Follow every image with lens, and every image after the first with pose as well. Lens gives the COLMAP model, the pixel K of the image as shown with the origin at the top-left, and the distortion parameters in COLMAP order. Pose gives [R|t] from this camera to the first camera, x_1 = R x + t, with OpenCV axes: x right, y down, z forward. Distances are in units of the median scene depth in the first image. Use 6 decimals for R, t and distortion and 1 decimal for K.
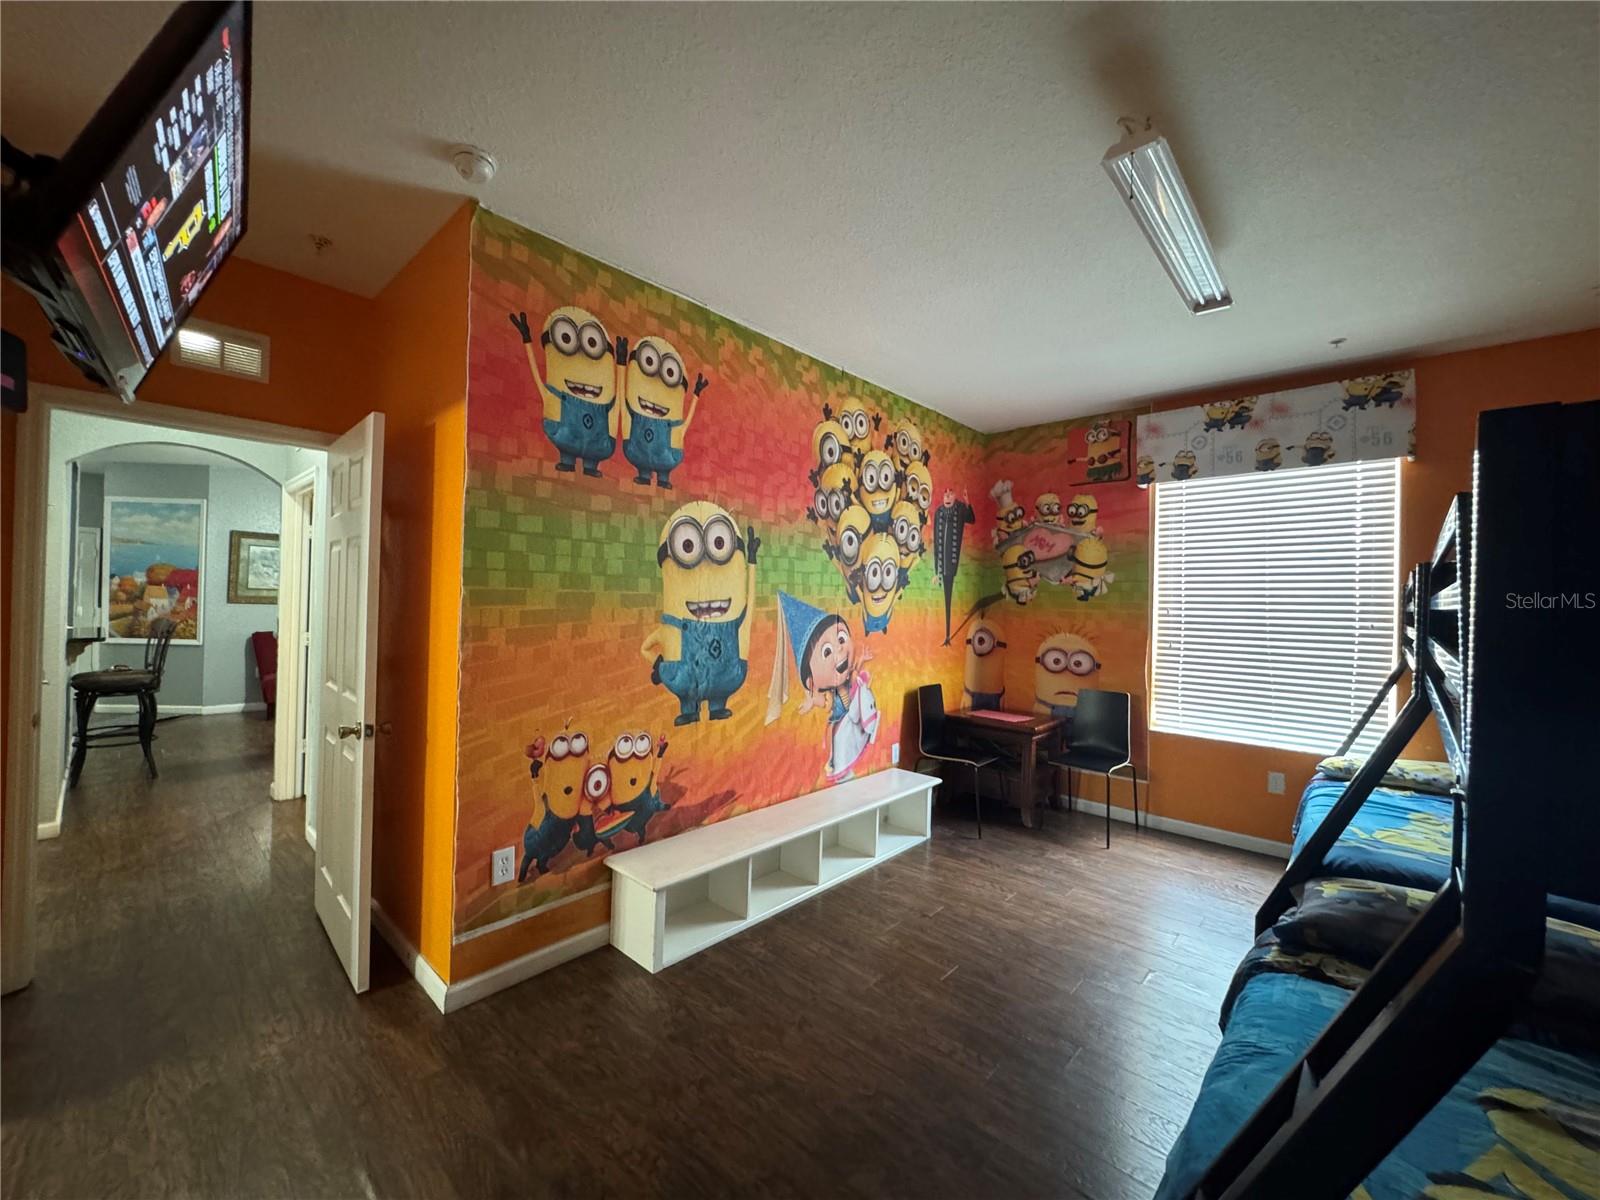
lens RADIAL K [[639.5, 0, 798.1], [0, 639.5, 597.0], [0, 0, 1]] dist [-0.004551, 0.000438]
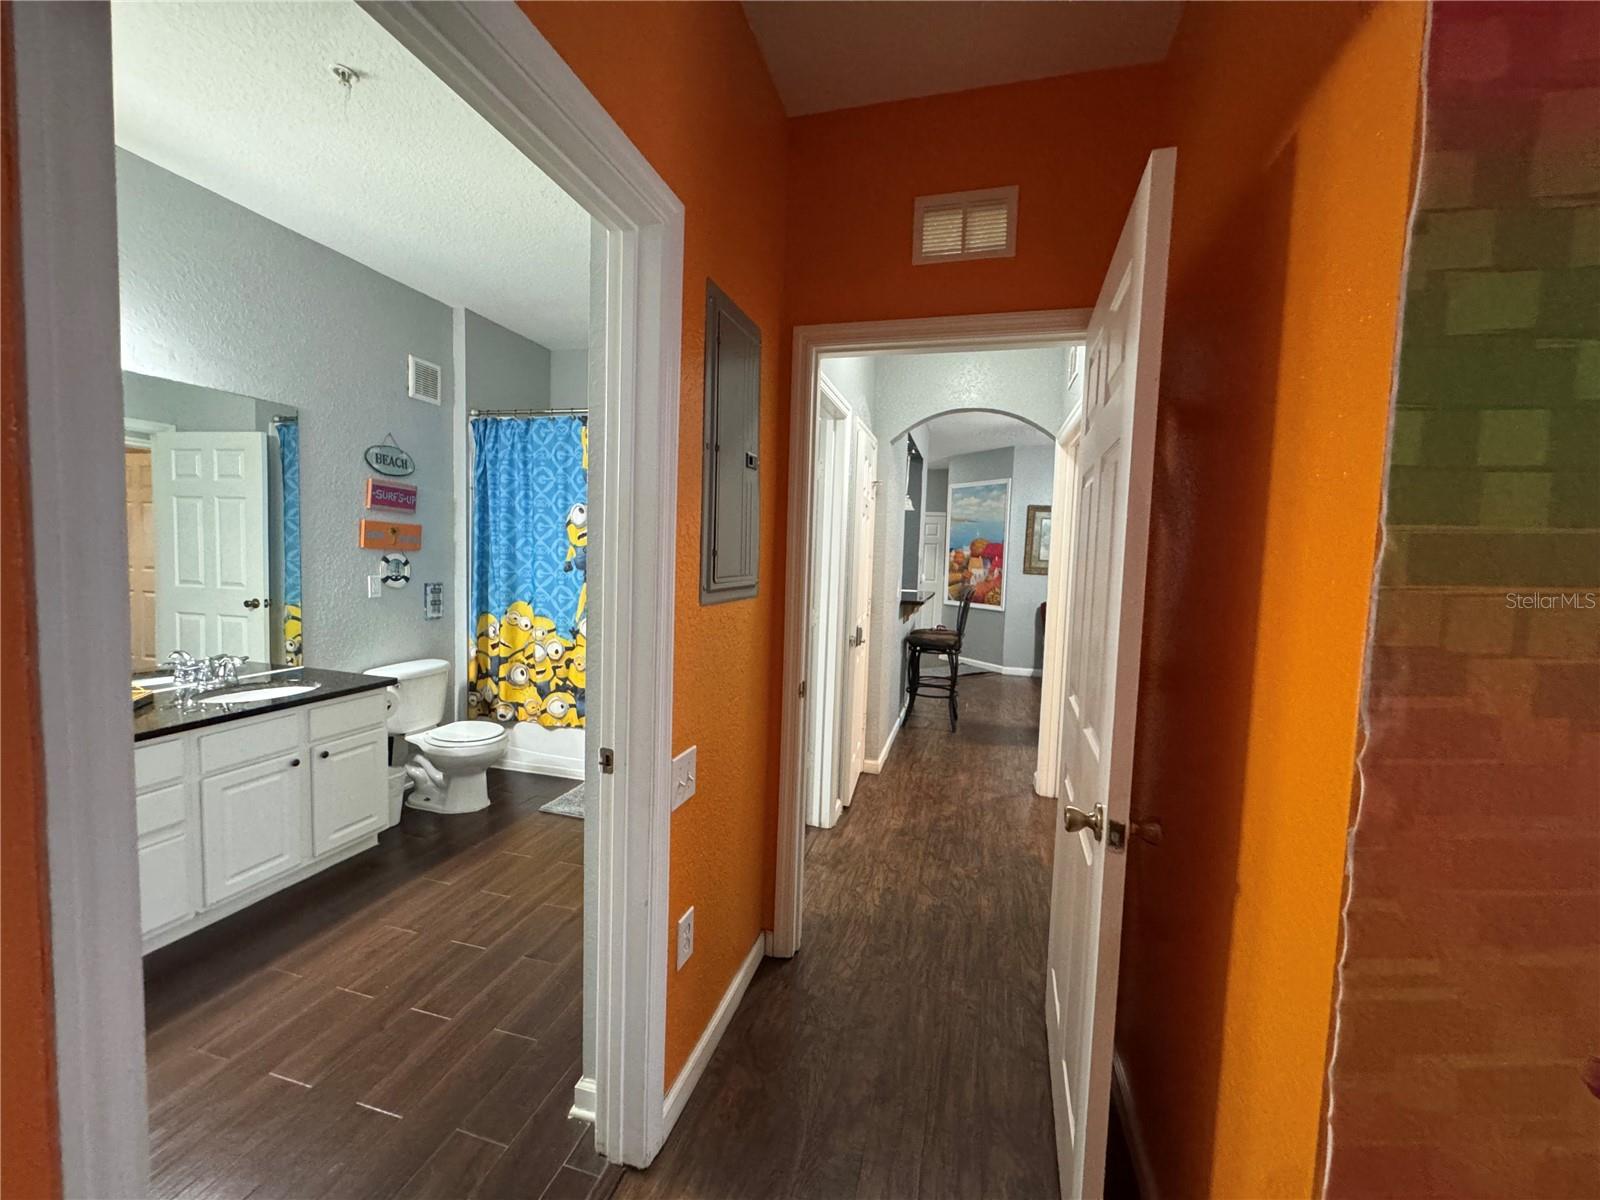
lens RADIAL K [[639.5, 0, 798.1], [0, 639.5, 597.0], [0, 0, 1]] dist [-0.004551, 0.000438]
pose [[0.454682, 0.050501, -0.889221, -0.126497], [-0.016562, 0.998698, 0.048250, 0.003334], [0.890500, -0.007211, 0.454927, 0.198625]]
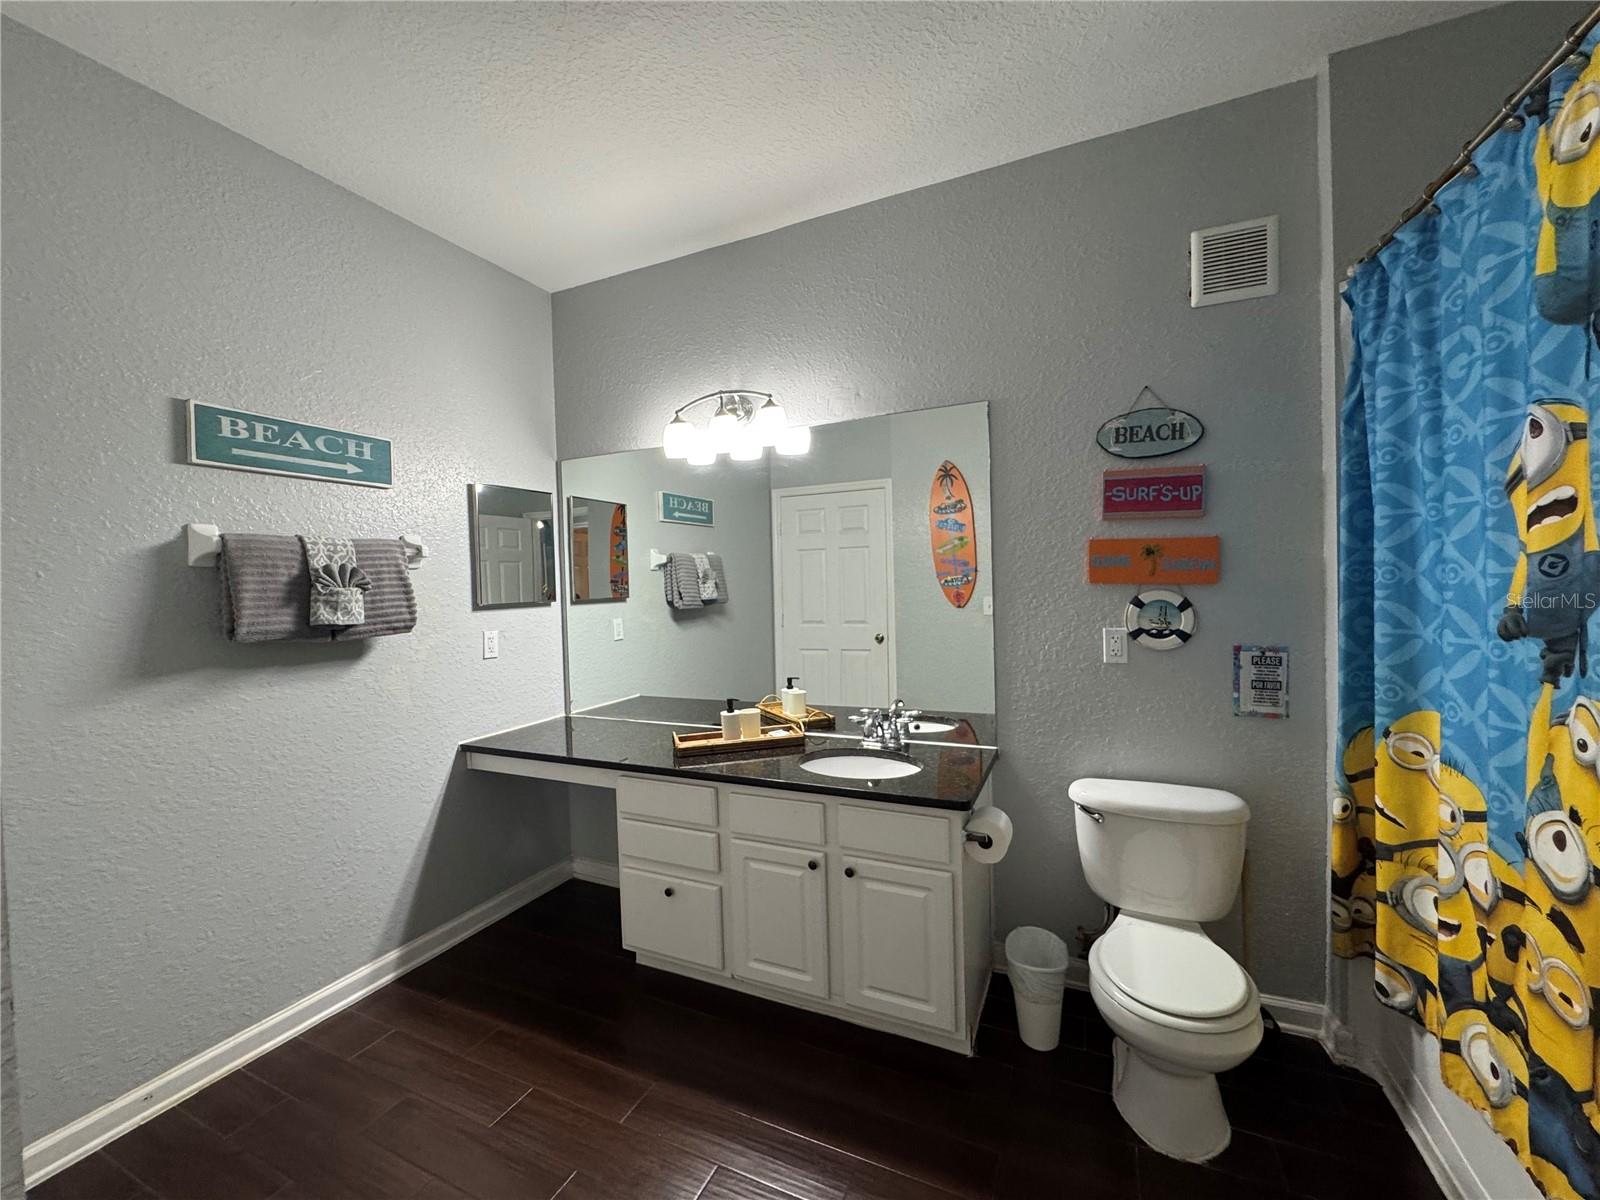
lens RADIAL K [[639.5, 0, 798.1], [0, 639.5, 597.0], [0, 0, 1]] dist [-0.004551, 0.000438]
pose [[-0.953772, 0.008560, -0.300410, -0.592344], [0.005570, 0.999926, 0.010808, -0.004516], [0.300480, 0.008635, -0.953749, 0.430995]]
